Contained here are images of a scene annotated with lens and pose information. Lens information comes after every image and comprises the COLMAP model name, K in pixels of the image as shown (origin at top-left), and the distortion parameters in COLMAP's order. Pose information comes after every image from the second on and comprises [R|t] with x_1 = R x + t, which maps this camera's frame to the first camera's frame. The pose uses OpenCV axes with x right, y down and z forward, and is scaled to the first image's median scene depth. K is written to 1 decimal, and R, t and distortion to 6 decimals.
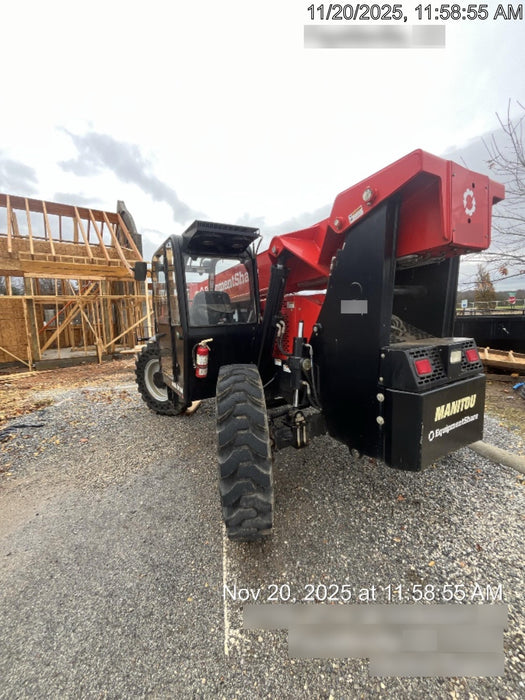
lens RADIAL K [[281.8, 0, 257.3], [0, 281.8, 349.2], [0, 0, 1]] dist [0.002915, 0.000282]
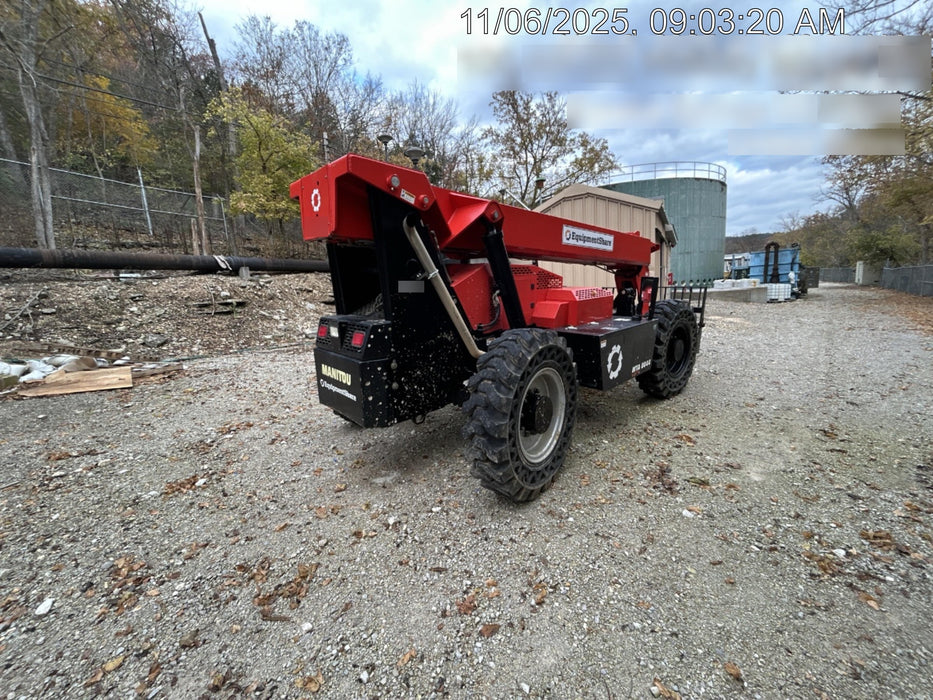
lens RADIAL K [[375.6, 0, 473.1], [0, 375.6, 351.5], [0, 0, 1]] dist [0.002915, 0.000282]
pose [[0.260946, 0.235901, -0.936086, 2.162024], [-0.112884, 0.970487, 0.213103, -0.269667], [0.958731, 0.050061, 0.279874, 1.040637]]
